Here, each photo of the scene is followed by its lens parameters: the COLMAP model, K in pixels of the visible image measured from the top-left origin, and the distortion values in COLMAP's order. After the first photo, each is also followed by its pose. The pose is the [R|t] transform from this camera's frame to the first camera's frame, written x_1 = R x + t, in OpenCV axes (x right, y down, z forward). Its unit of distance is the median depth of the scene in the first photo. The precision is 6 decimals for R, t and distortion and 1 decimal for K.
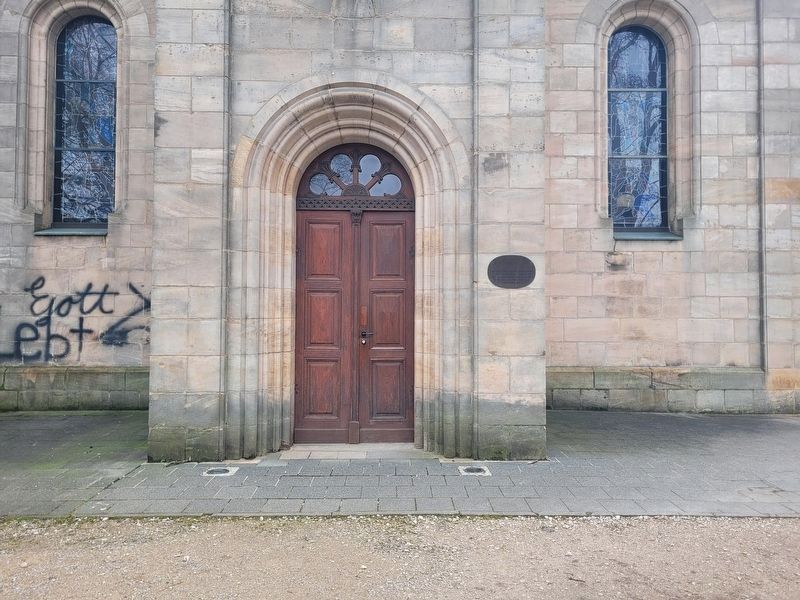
lens RADIAL K [[605.0, 0, 401.0], [0, 605.0, 298.3], [0, 0, 1]] dist [0.003207, 0.000699]
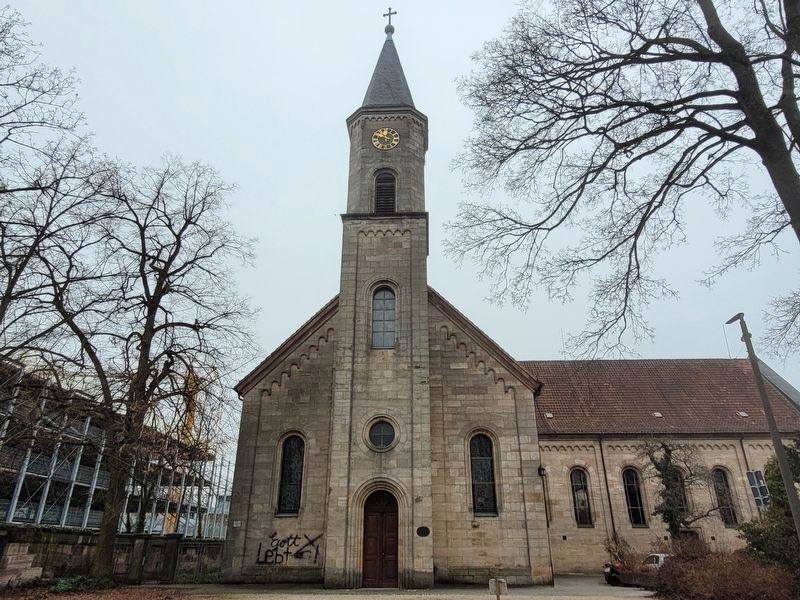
lens RADIAL K [[530.1, 0, 400.5], [0, 530.1, 298.1], [0, 0, 1]] dist [0.003469, 0.002914]
pose [[0.998123, -0.030152, -0.053306, 0.183809], [0.005511, 0.911098, -0.412154, -0.006560], [0.060994, 0.411086, 0.909554, -1.783815]]
